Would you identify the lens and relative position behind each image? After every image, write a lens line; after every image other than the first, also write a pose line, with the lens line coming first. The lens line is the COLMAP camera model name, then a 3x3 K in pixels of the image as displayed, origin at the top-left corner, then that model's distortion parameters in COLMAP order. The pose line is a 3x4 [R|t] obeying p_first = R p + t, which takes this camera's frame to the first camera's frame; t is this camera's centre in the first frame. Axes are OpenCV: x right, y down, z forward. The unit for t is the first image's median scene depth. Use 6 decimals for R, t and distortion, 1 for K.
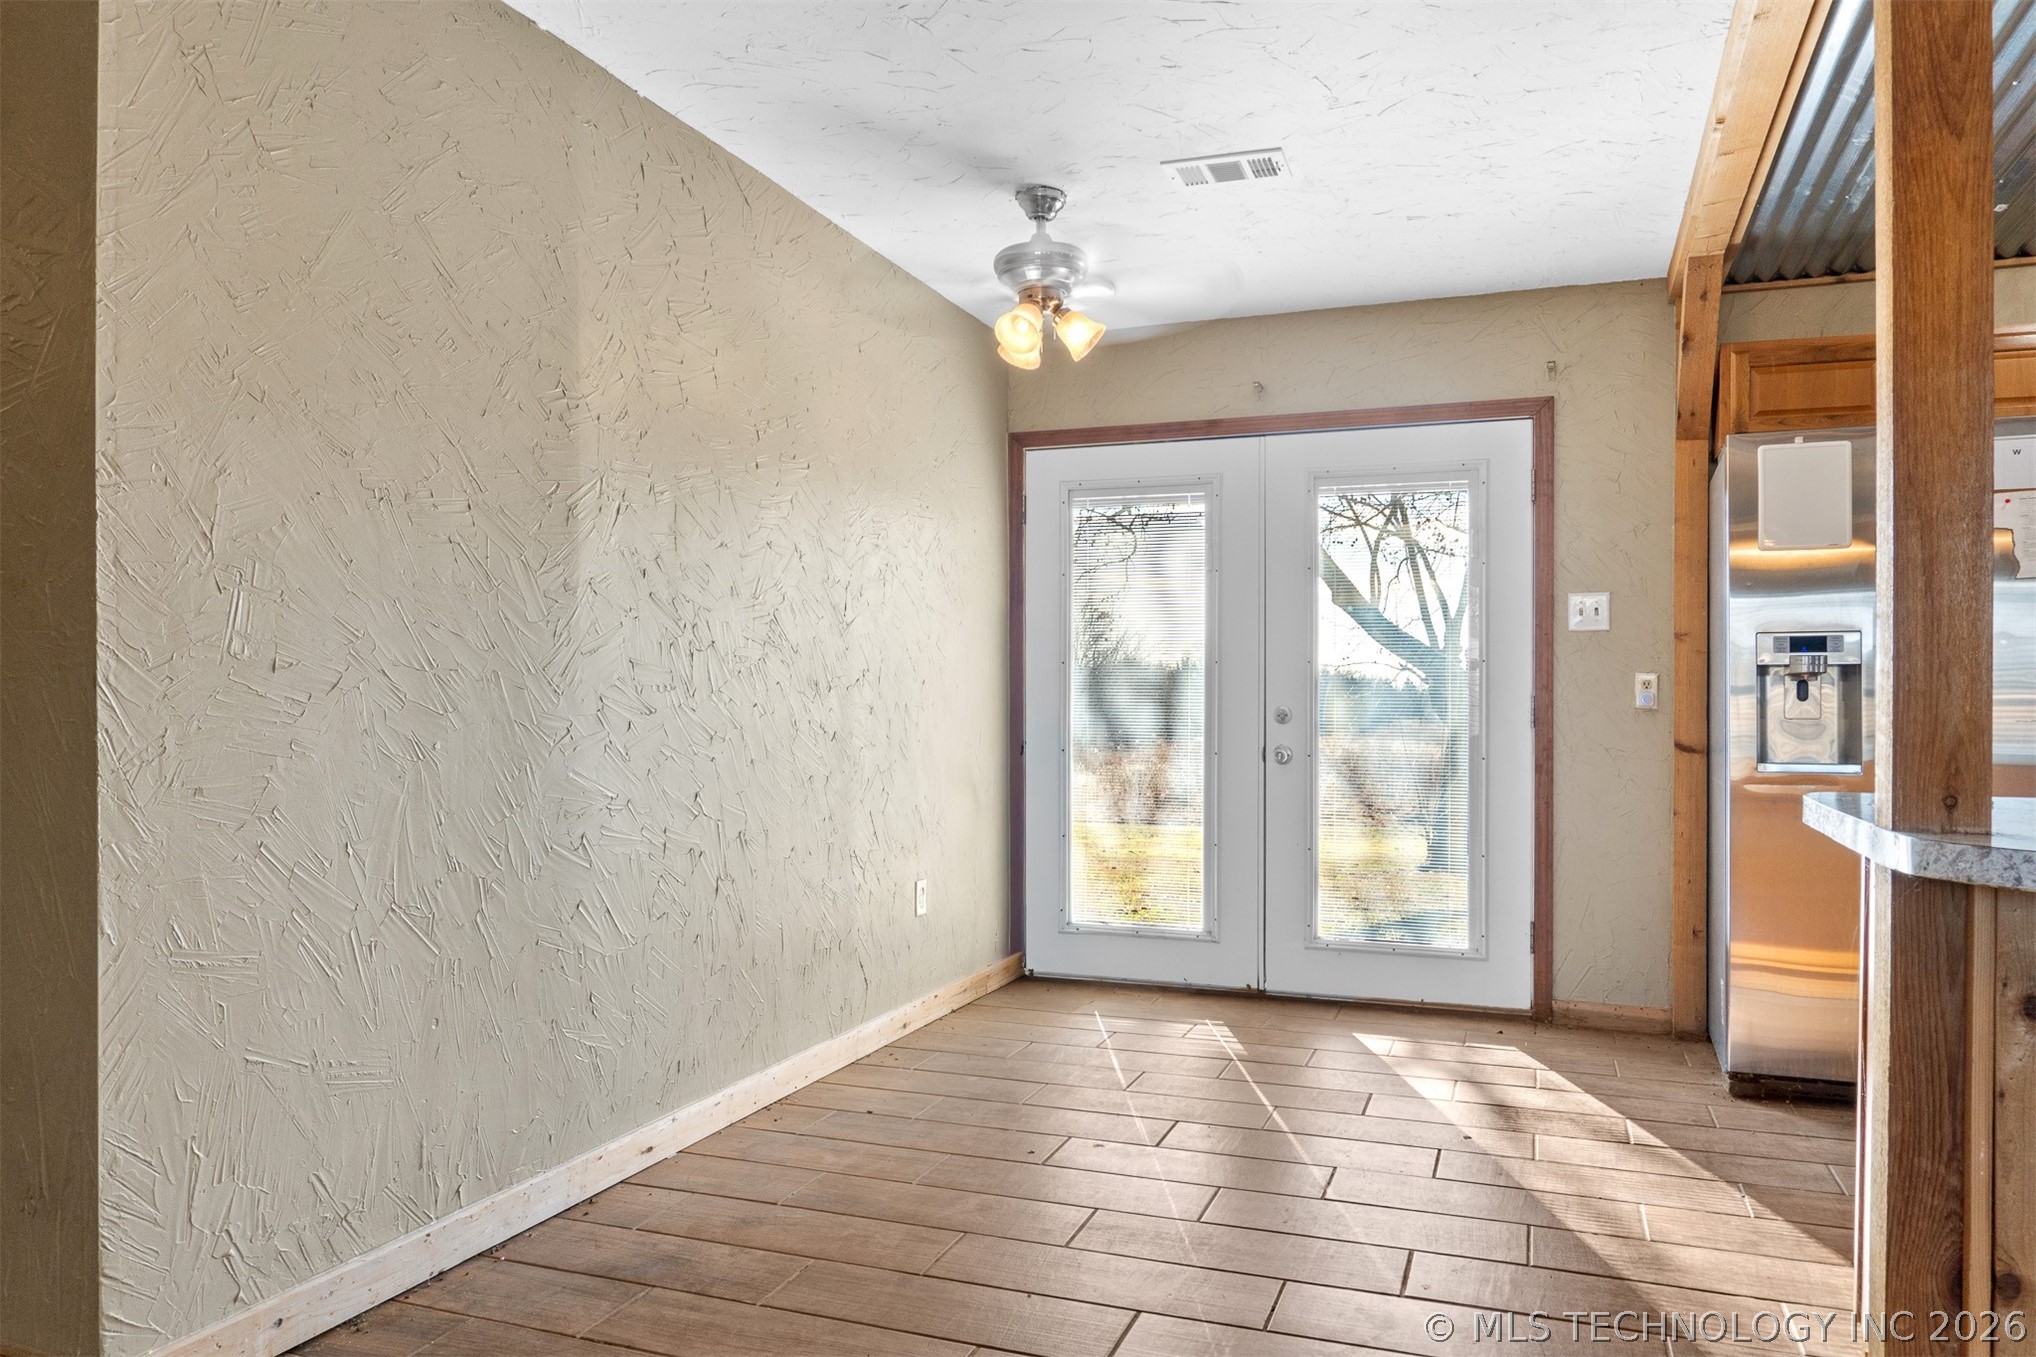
lens RADIAL K [[1396.2, 0, 1018.0], [0, 1396.2, 678.5], [0, 0, 1]] dist [-0.018321, -0.002767]
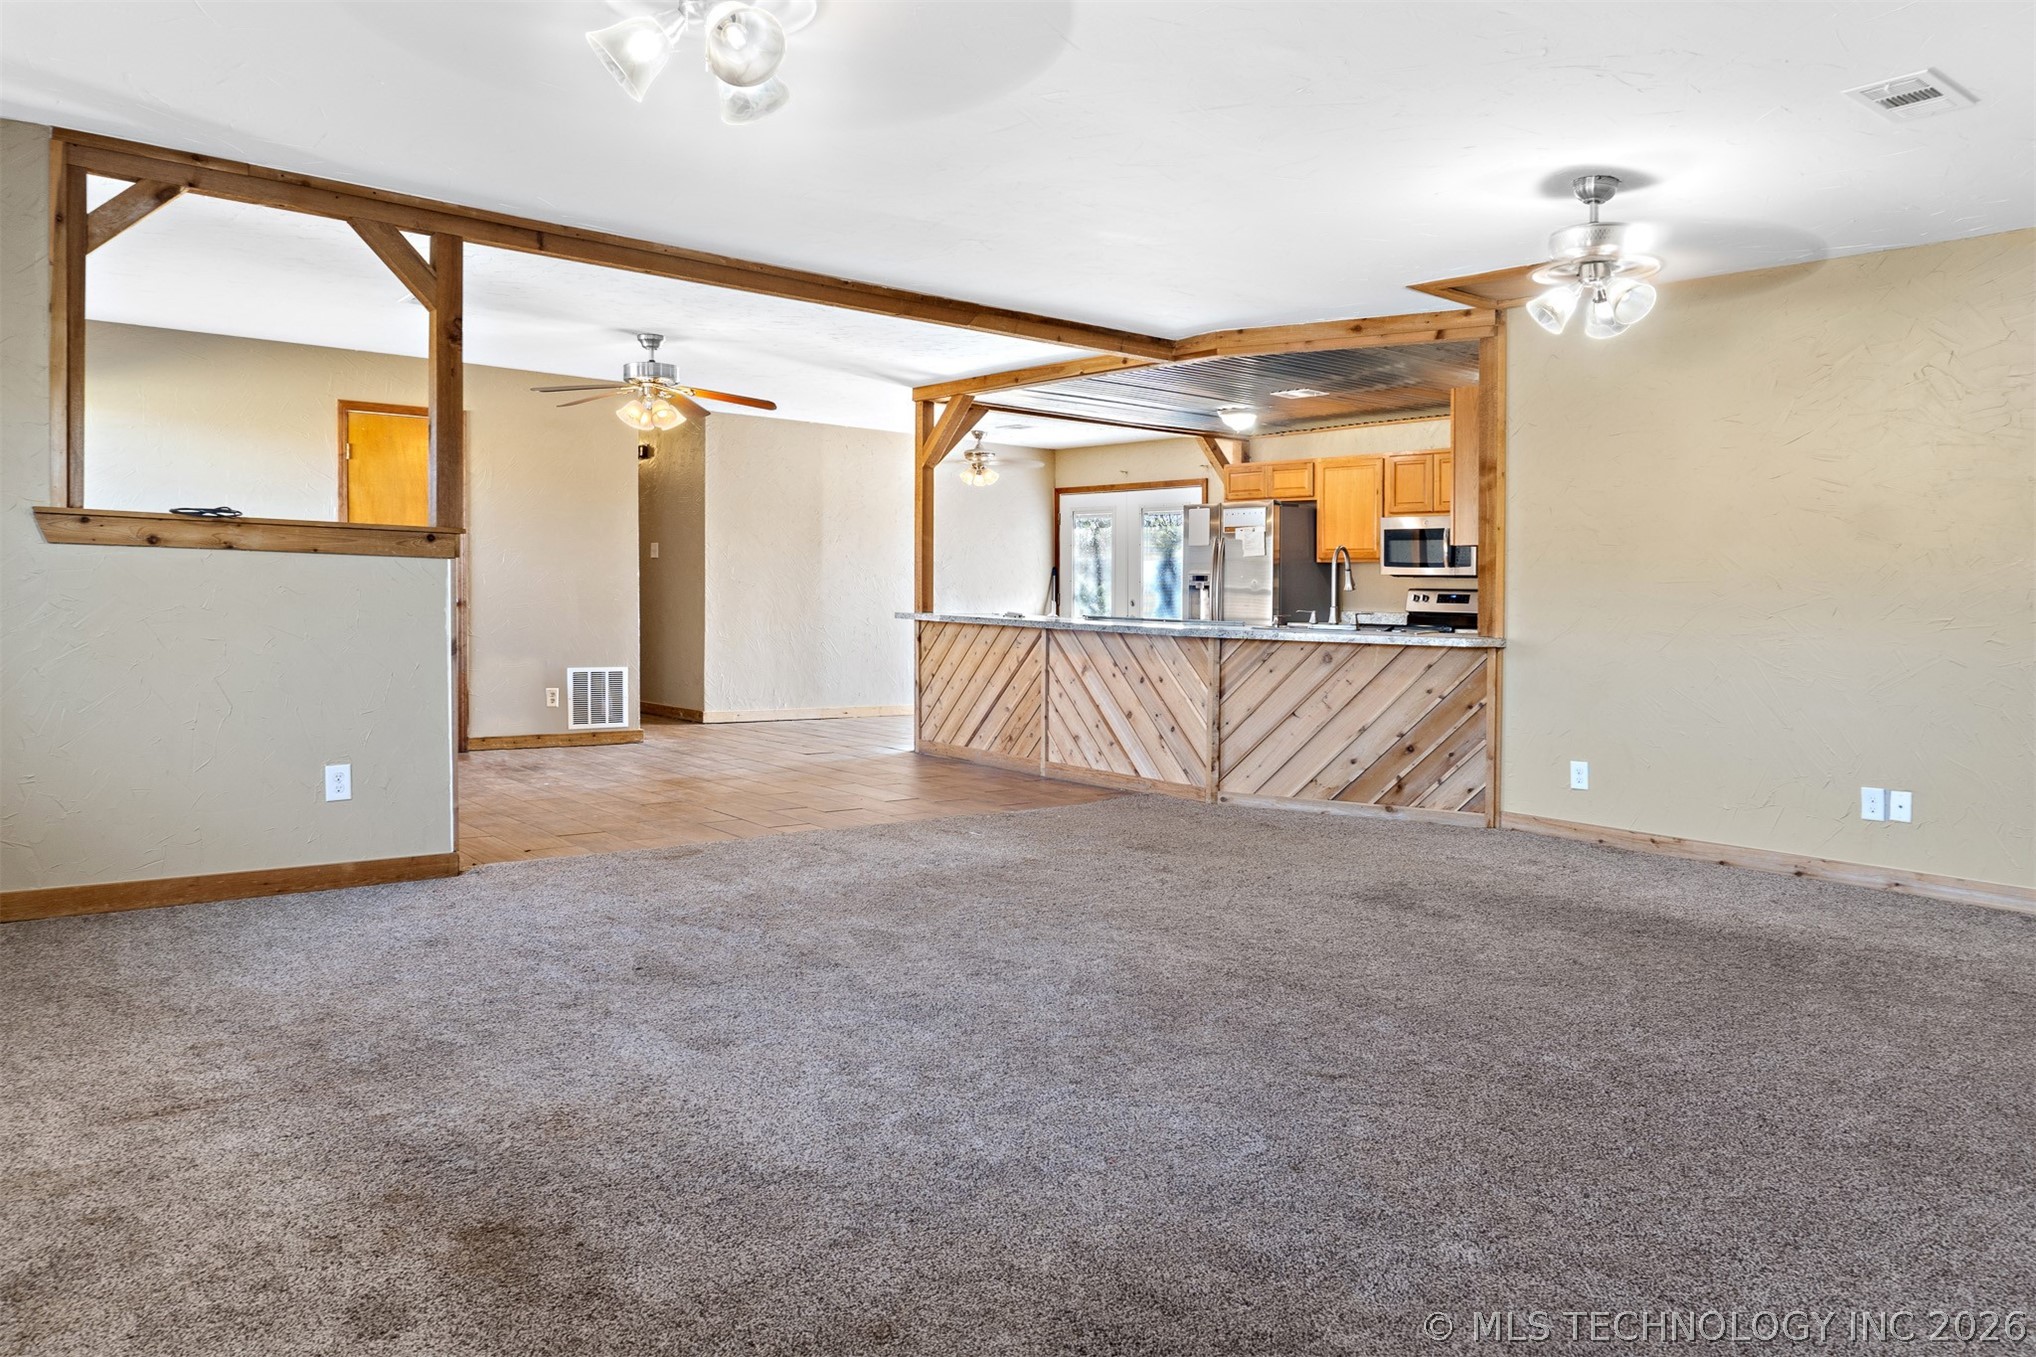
lens RADIAL K [[1397.0, 0, 1036.0], [0, 1397.0, 601.0], [0, 0, 1]] dist [0.000847, -0.000711]
pose [[0.868266, 0.018113, -0.495768, 1.671122], [-0.011860, 0.999806, 0.015756, -0.019339], [0.495957, -0.007801, 0.868312, -1.641327]]
